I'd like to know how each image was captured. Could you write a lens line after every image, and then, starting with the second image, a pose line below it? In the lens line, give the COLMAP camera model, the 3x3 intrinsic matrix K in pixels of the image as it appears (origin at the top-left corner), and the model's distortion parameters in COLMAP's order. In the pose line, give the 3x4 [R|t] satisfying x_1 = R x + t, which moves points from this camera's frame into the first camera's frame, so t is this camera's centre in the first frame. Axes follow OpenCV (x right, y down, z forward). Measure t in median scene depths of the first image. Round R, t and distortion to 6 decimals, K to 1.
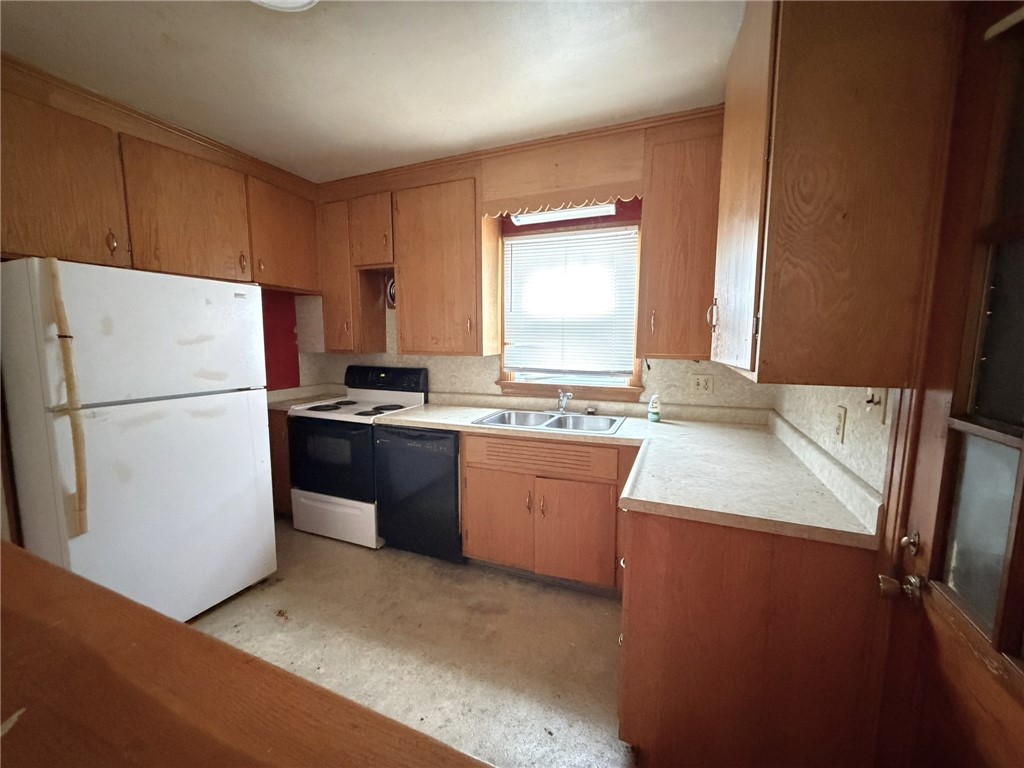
lens RADIAL K [[407.5, 0, 507.1], [0, 407.5, 383.9], [0, 0, 1]] dist [-0.003997, 0.000888]
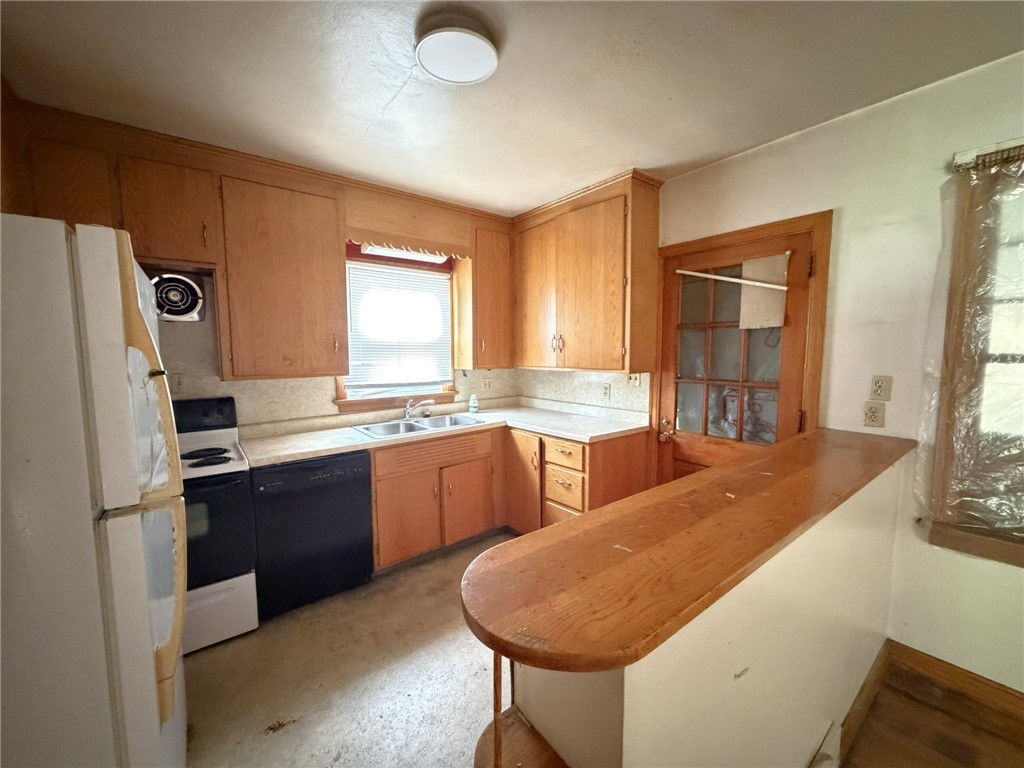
lens RADIAL K [[407.5, 0, 506.7], [0, 407.5, 384.7], [0, 0, 1]] dist [-0.003997, 0.000888]
pose [[0.491835, -0.079236, 0.867076, -0.760994], [0.105774, 0.993912, 0.030828, -0.036111], [-0.864240, 0.076552, 0.497222, 0.165637]]
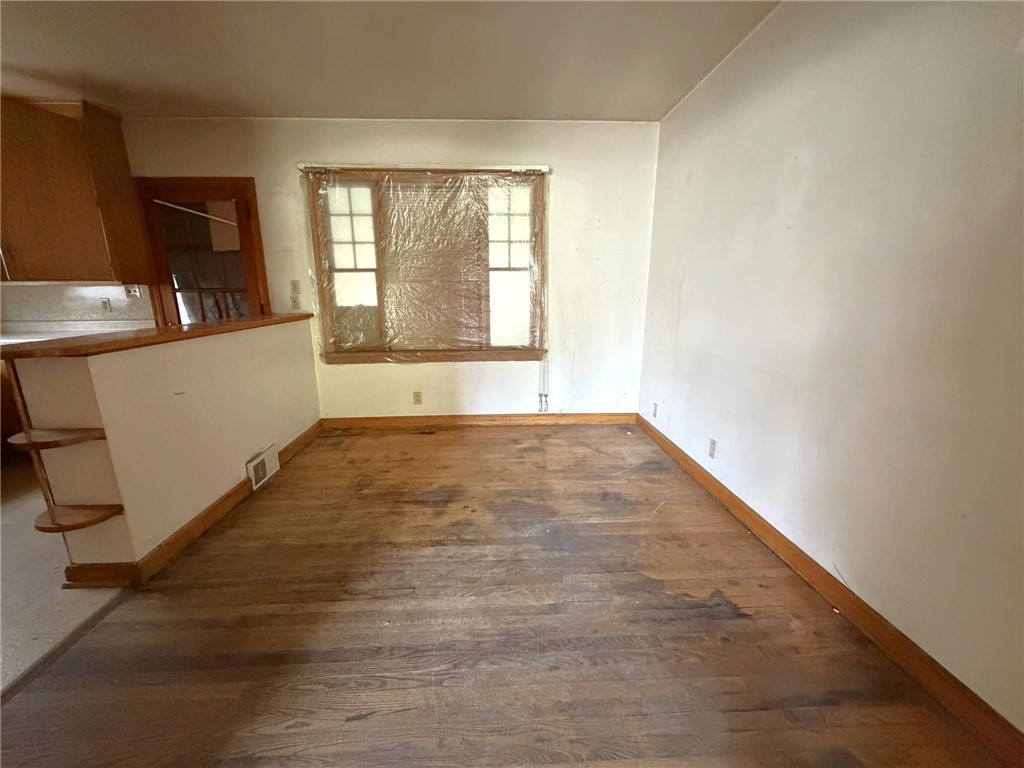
lens RADIAL K [[407.5, 0, 508.4], [0, 407.5, 384.6], [0, 0, 1]] dist [-0.003997, 0.000888]
pose [[-0.437088, -0.197241, 0.877525, -1.355826], [0.112458, 0.956017, 0.270898, 0.087984], [-0.892361, 0.217091, -0.395682, -0.079416]]
